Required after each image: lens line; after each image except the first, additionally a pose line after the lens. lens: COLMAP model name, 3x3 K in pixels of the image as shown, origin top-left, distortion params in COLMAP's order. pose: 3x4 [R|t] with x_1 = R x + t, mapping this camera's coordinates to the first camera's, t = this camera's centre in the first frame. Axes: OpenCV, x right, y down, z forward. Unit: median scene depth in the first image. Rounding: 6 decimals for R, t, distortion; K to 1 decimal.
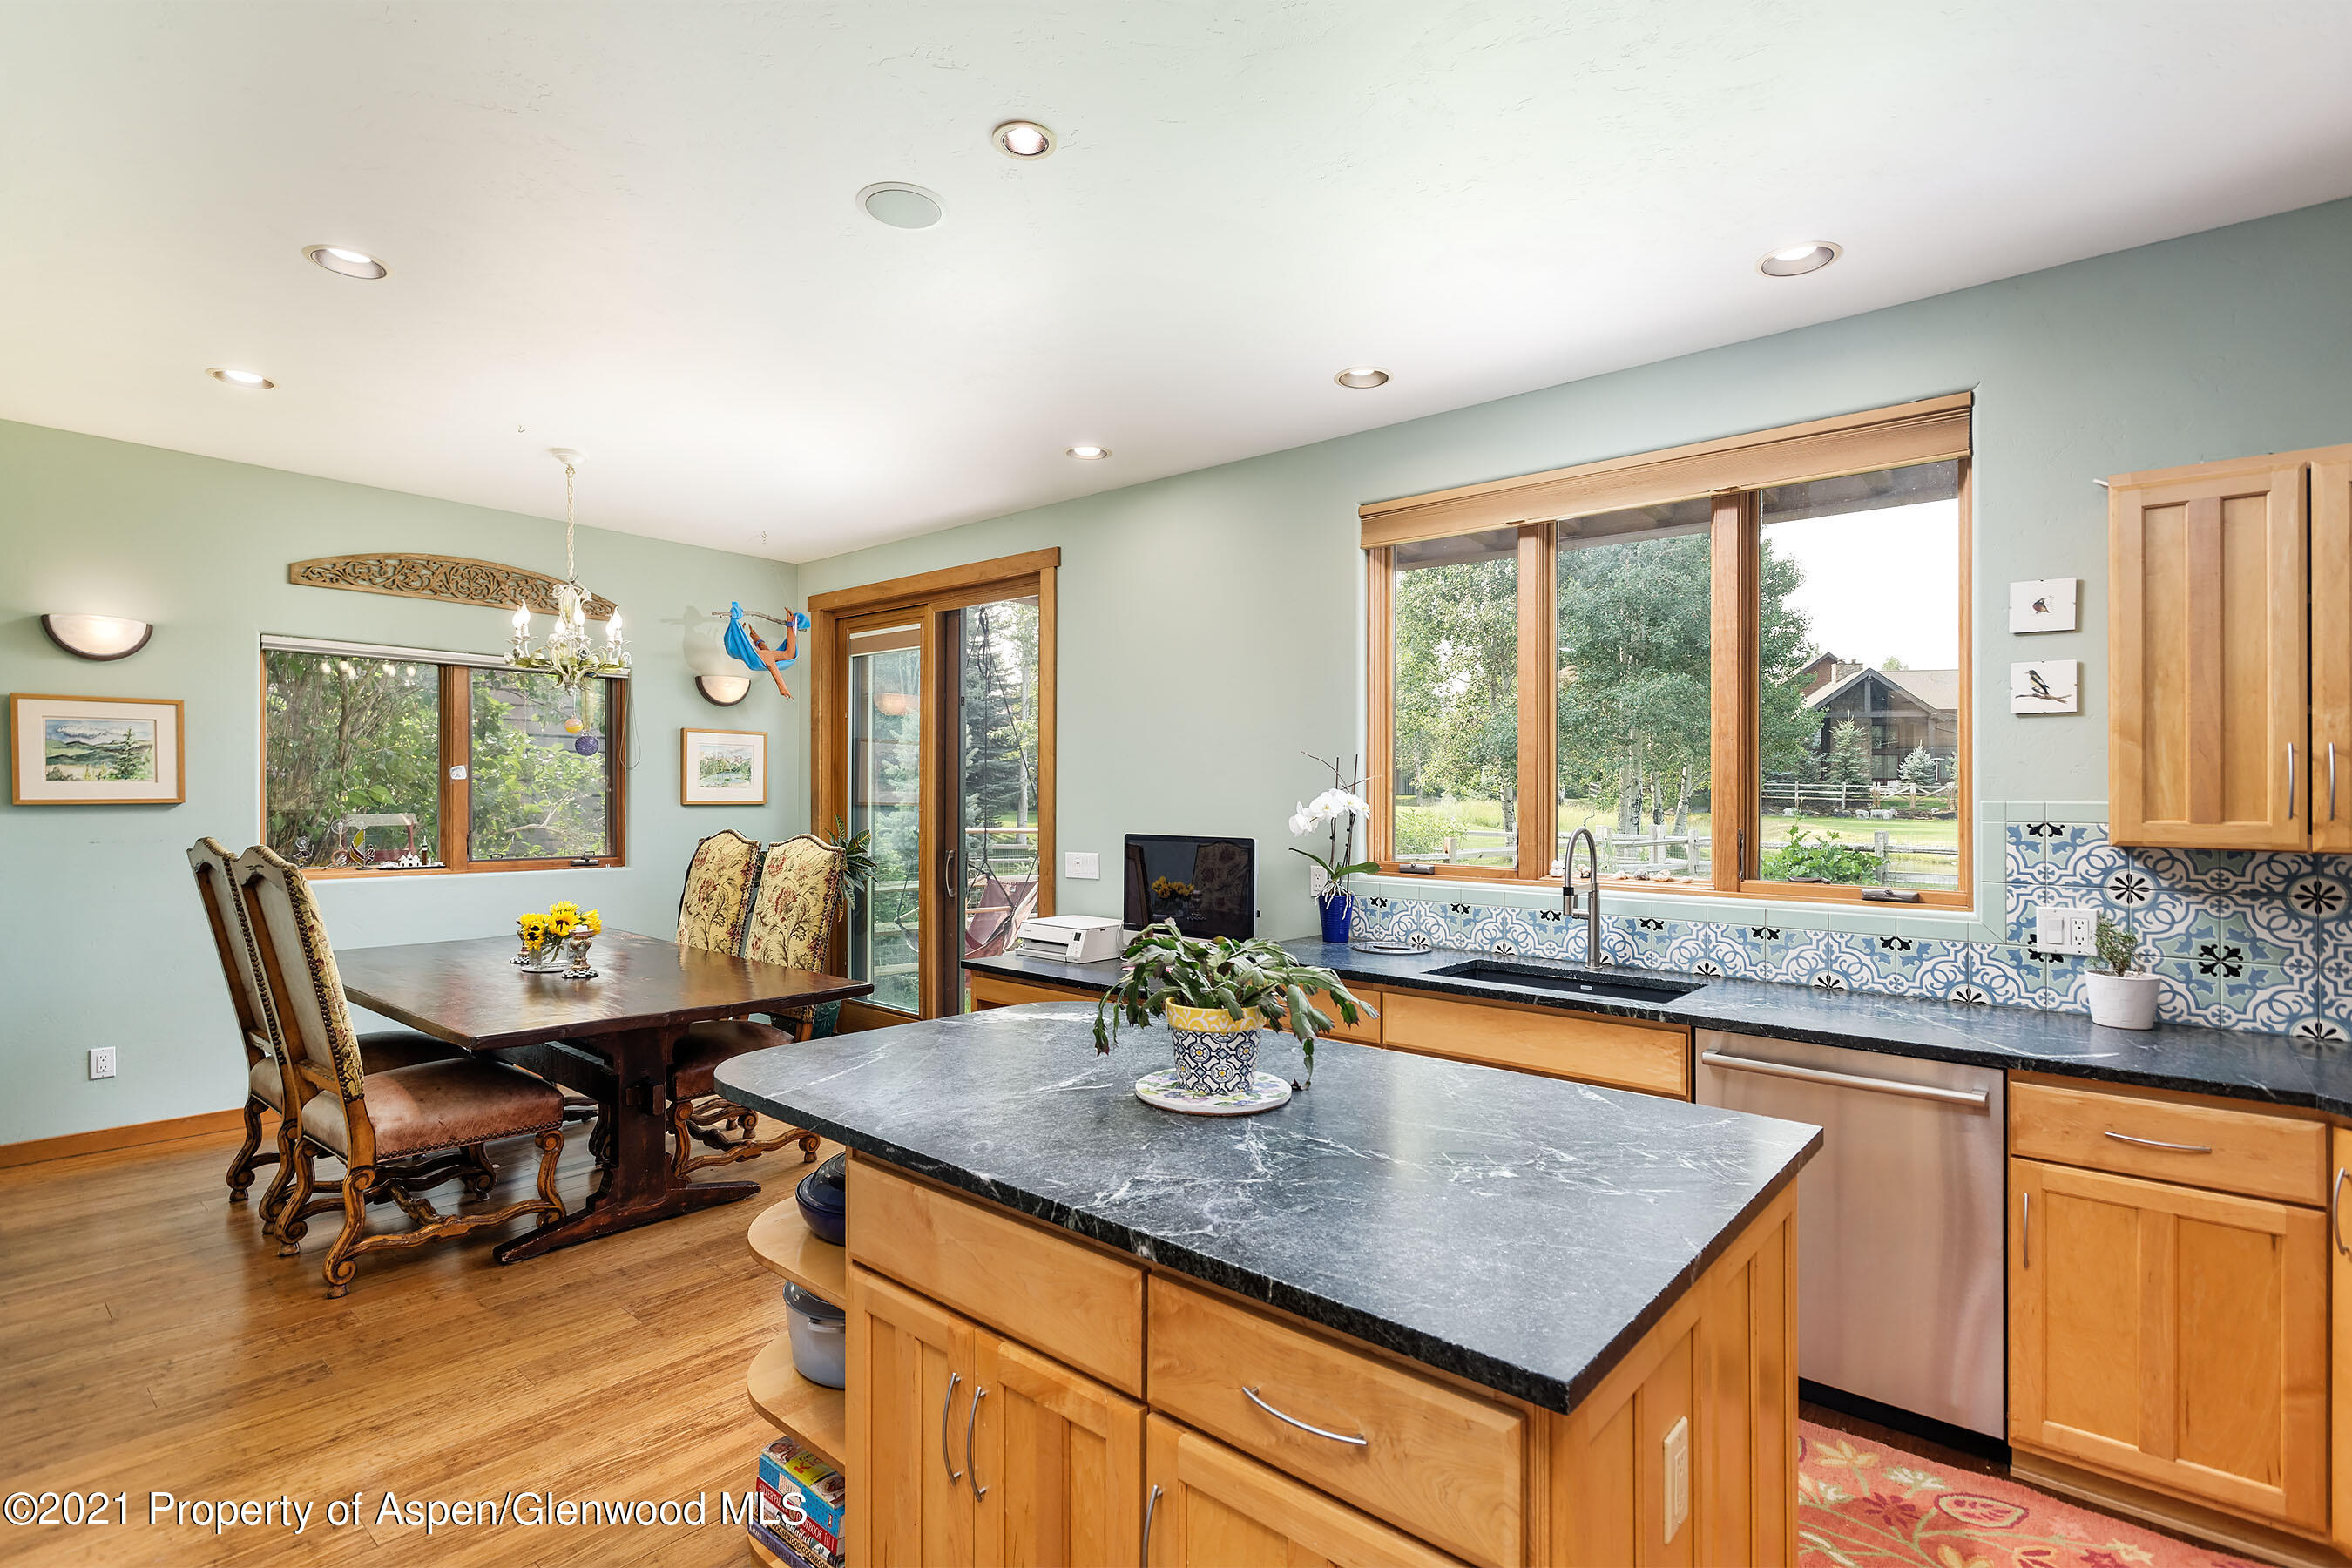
lens RADIAL K [[1110.0, 0, 1162.3], [0, 1110.0, 786.9], [0, 0, 1]] dist [0.002324, 0.002073]
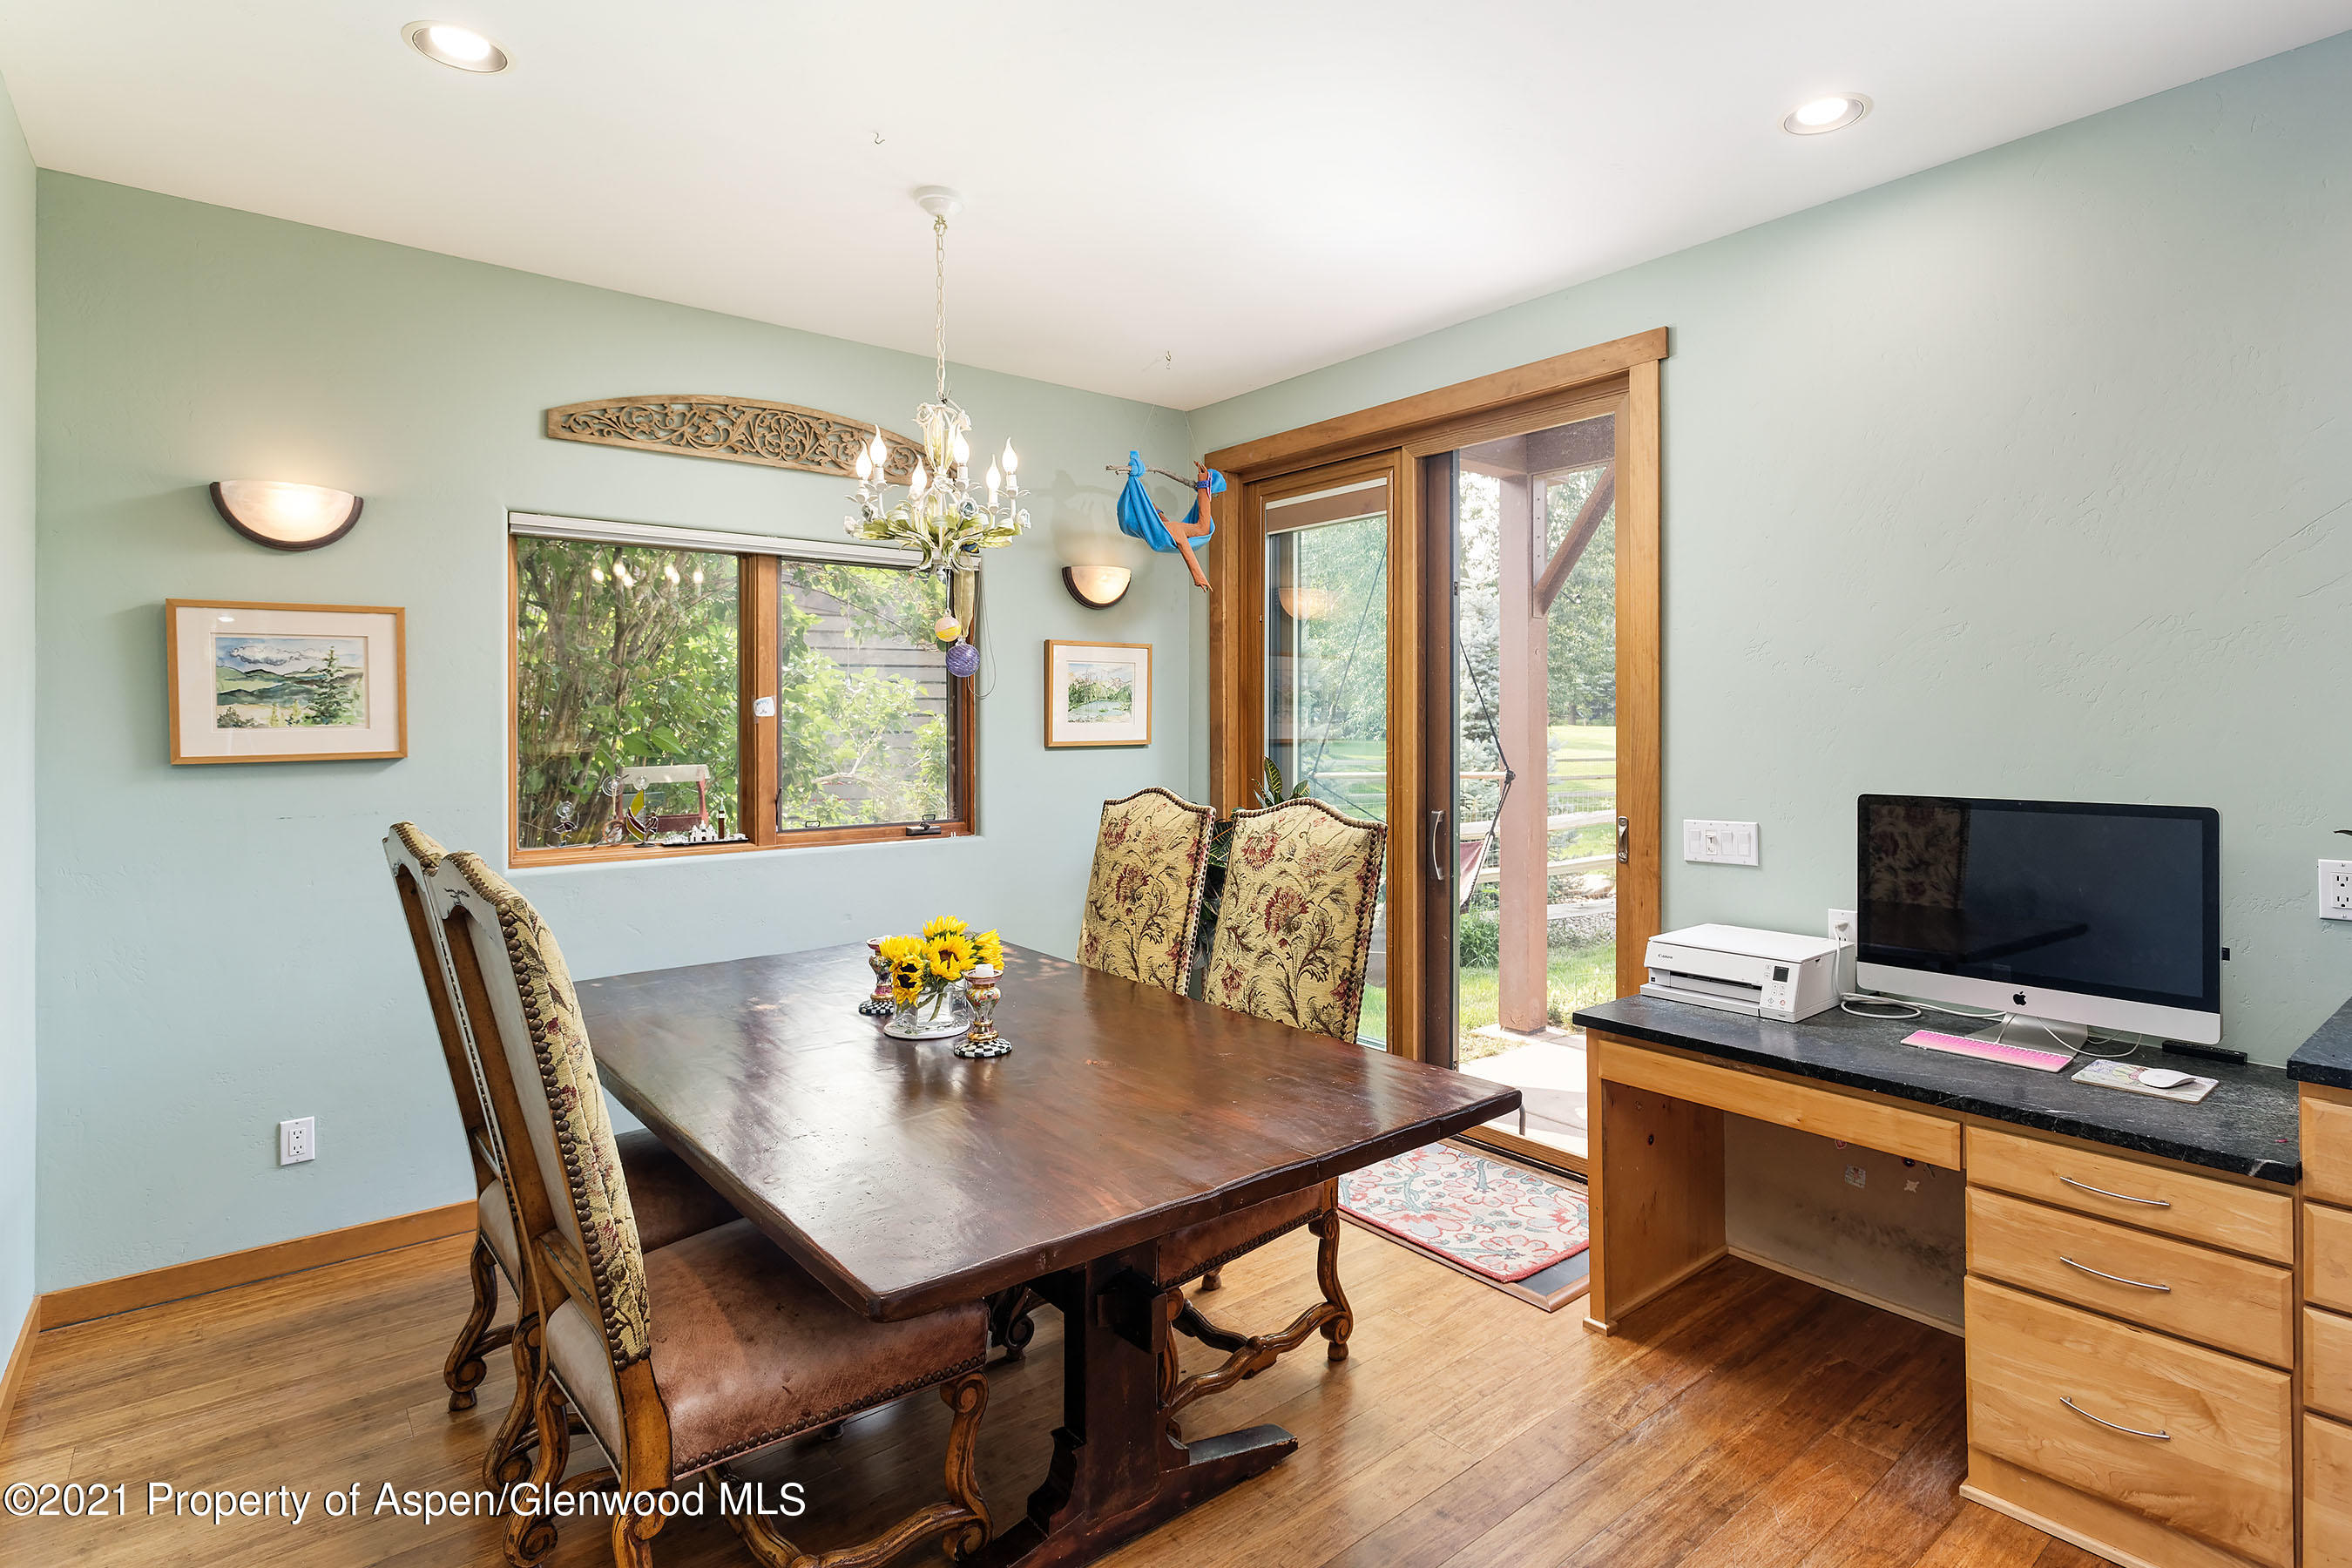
lens RADIAL K [[1110.0, 0, 1205.9], [0, 1110.0, 691.1], [0, 0, 1]] dist [0.002324, 0.002073]
pose [[0.988367, -0.018743, -0.150925, -0.285450], [0.015626, 0.999640, -0.021809, -0.003726], [0.151280, 0.019197, 0.988305, 0.393895]]
